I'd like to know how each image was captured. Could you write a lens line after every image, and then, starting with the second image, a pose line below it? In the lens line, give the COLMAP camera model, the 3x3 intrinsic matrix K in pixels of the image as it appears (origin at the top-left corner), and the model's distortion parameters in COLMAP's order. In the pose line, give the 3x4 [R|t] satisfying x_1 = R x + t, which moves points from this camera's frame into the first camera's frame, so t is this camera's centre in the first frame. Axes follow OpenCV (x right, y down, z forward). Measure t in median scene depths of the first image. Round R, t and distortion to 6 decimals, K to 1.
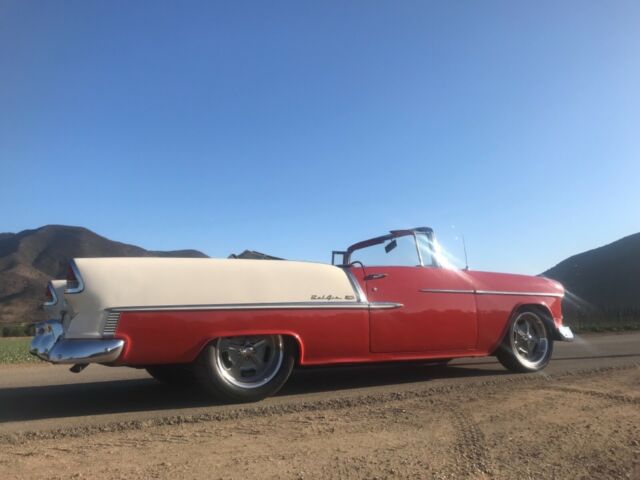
lens RADIAL K [[524.2, 0, 318.4], [0, 524.2, 233.9], [0, 0, 1]] dist [0.037850, -0.033533]
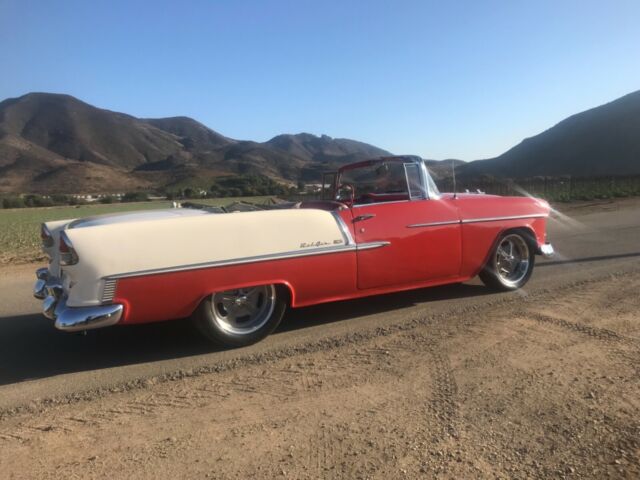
lens RADIAL K [[524.2, 0, 319.0], [0, 524.2, 234.4], [0, 0, 1]] dist [0.037850, -0.033533]
pose [[0.999802, -0.018839, 0.006378, 0.020238], [0.016637, 0.967885, 0.250841, -0.191990], [-0.010899, -0.250685, 0.968007, 0.008707]]
